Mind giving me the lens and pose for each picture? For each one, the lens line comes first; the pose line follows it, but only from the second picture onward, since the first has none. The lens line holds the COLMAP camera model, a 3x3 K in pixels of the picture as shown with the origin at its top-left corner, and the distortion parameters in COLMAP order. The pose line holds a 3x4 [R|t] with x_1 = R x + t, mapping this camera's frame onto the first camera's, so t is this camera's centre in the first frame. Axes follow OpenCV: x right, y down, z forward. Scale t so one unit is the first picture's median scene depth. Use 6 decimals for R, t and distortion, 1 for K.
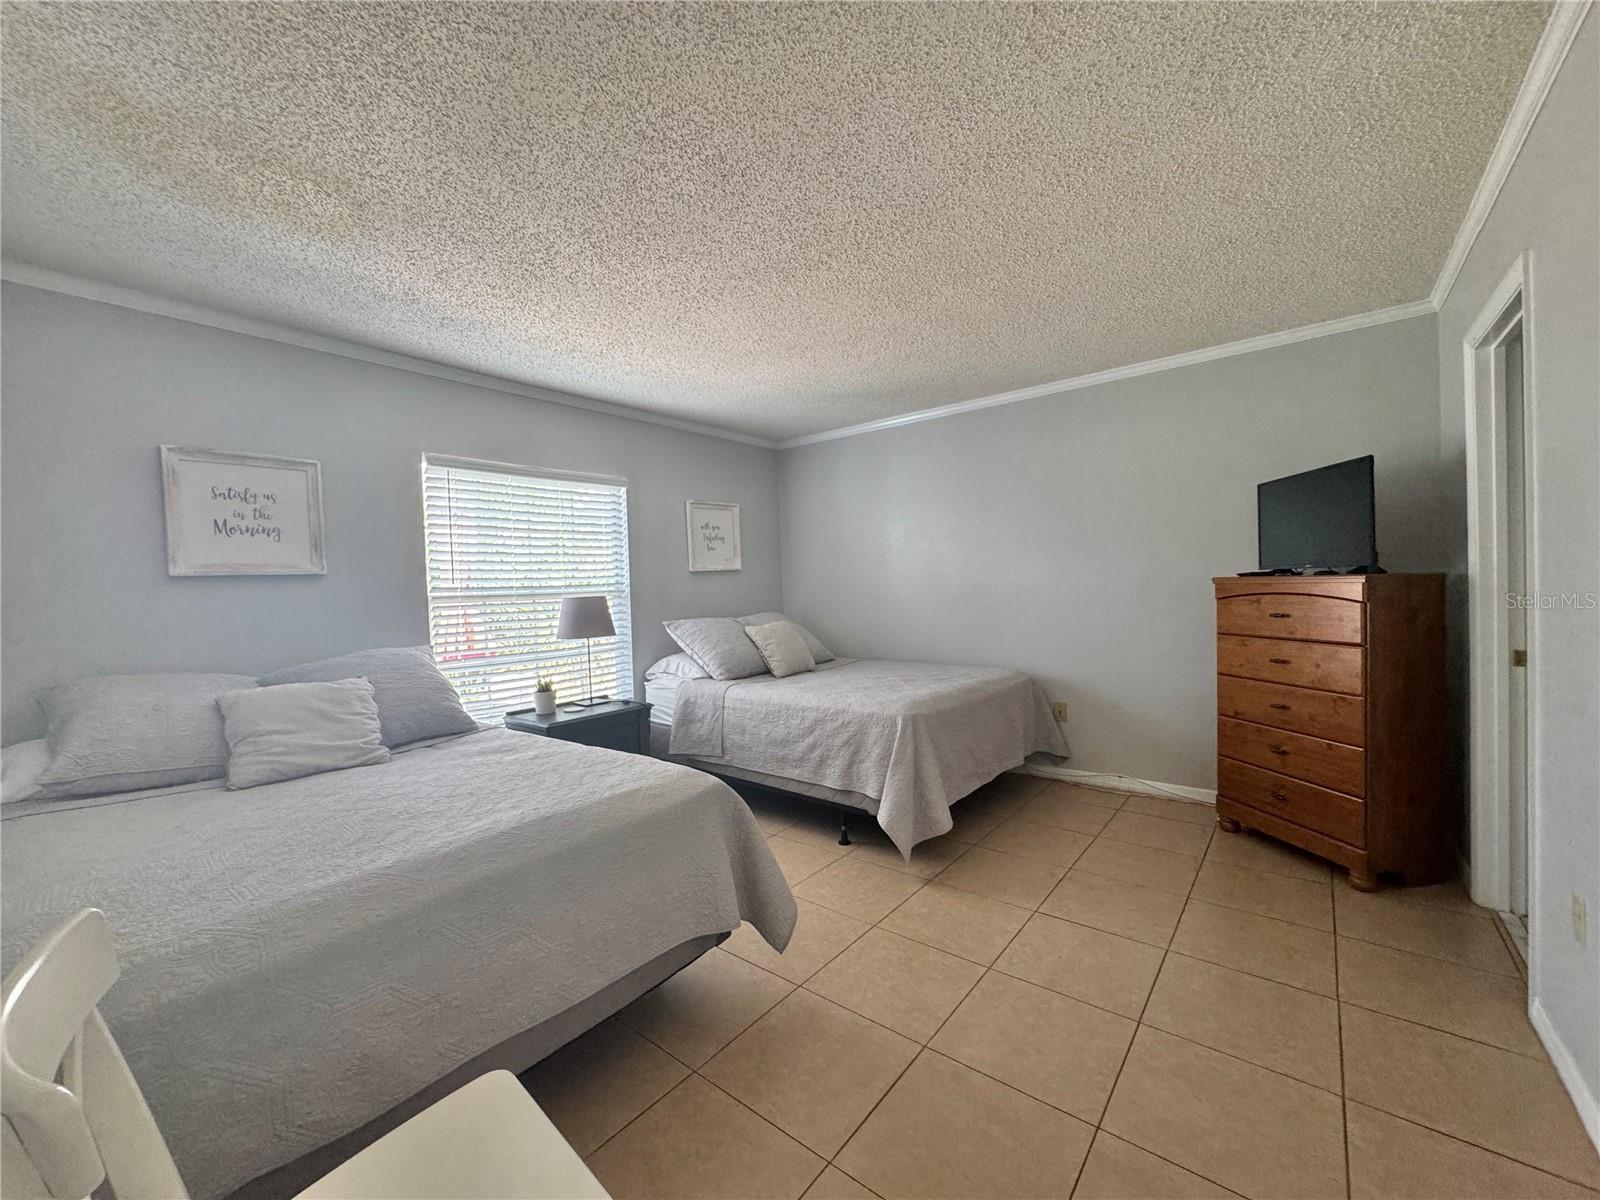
lens RADIAL K [[634.3, 0, 800.0], [0, 634.3, 600.0], [0, 0, 1]] dist [-0.006753, -0.000223]
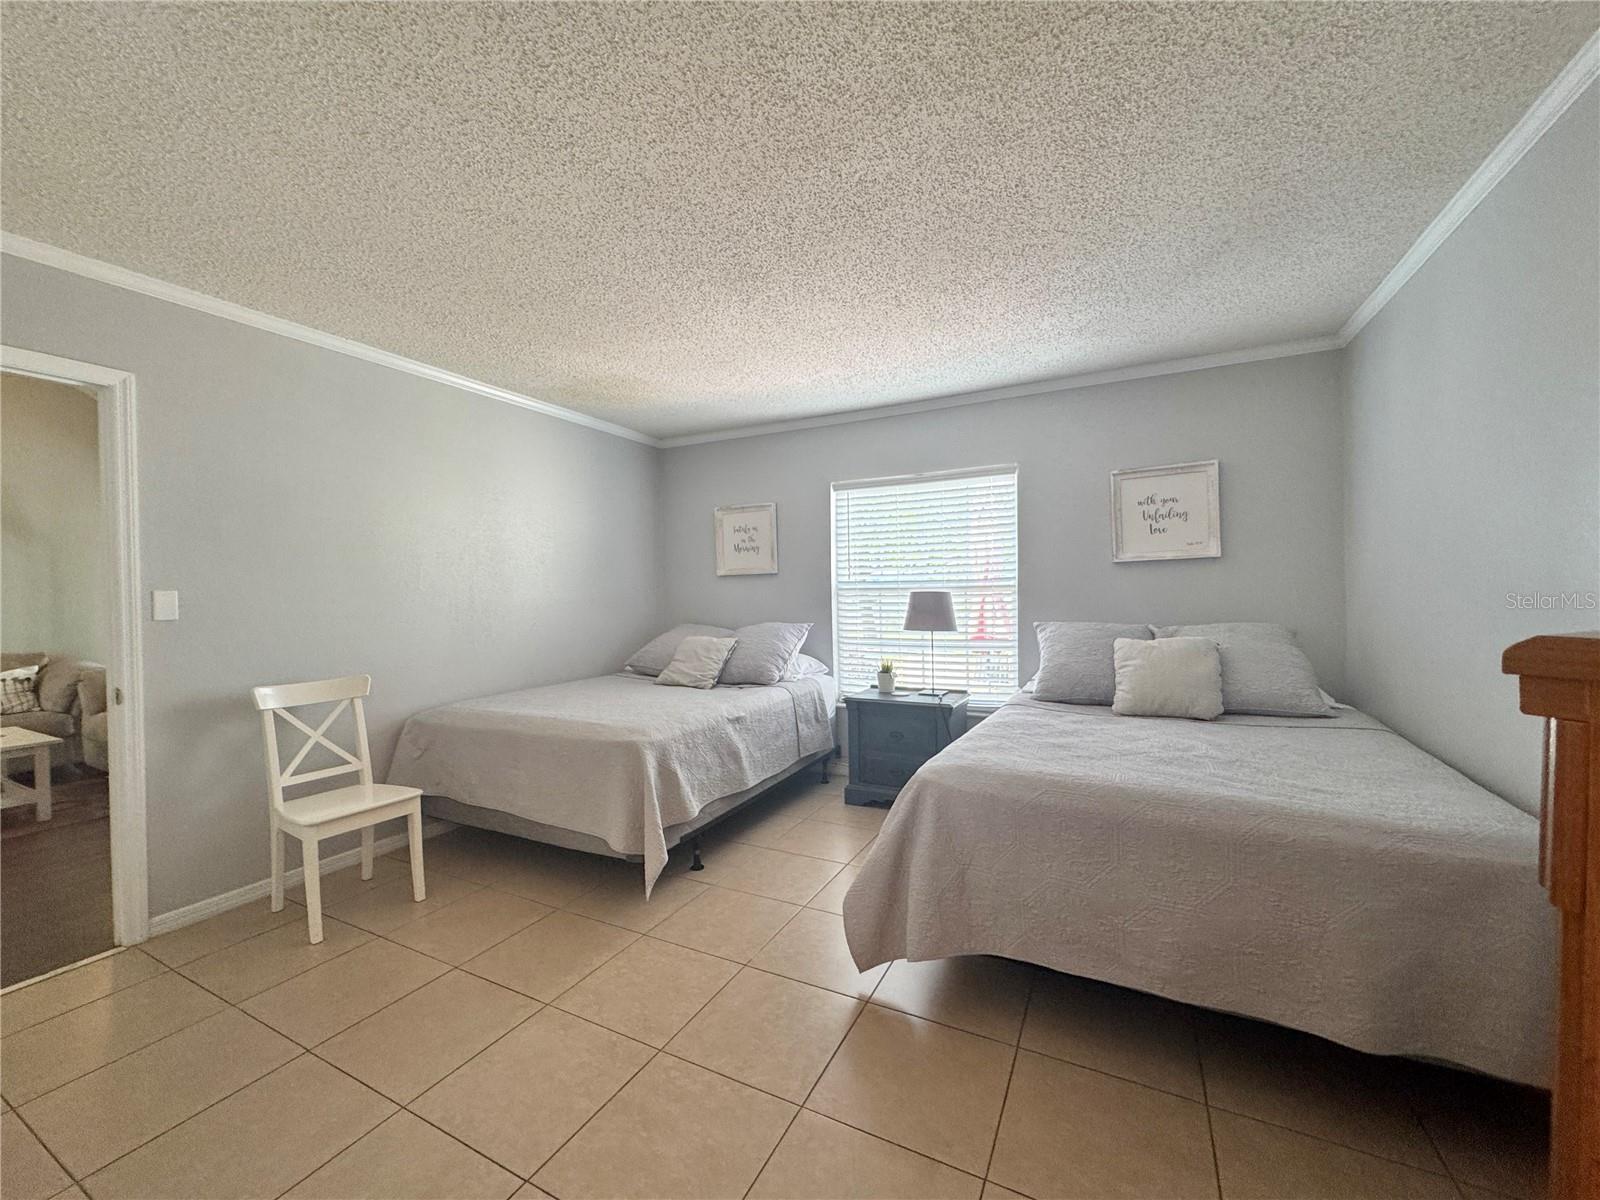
lens RADIAL K [[634.3, 0, 800.0], [0, 634.3, 600.0], [0, 0, 1]] dist [-0.006753, -0.000223]
pose [[0.205966, 0.051149, -0.977221, 0.672533], [-0.009285, 0.998690, 0.050316, -0.044401], [0.978515, -0.001290, 0.206171, 0.592009]]
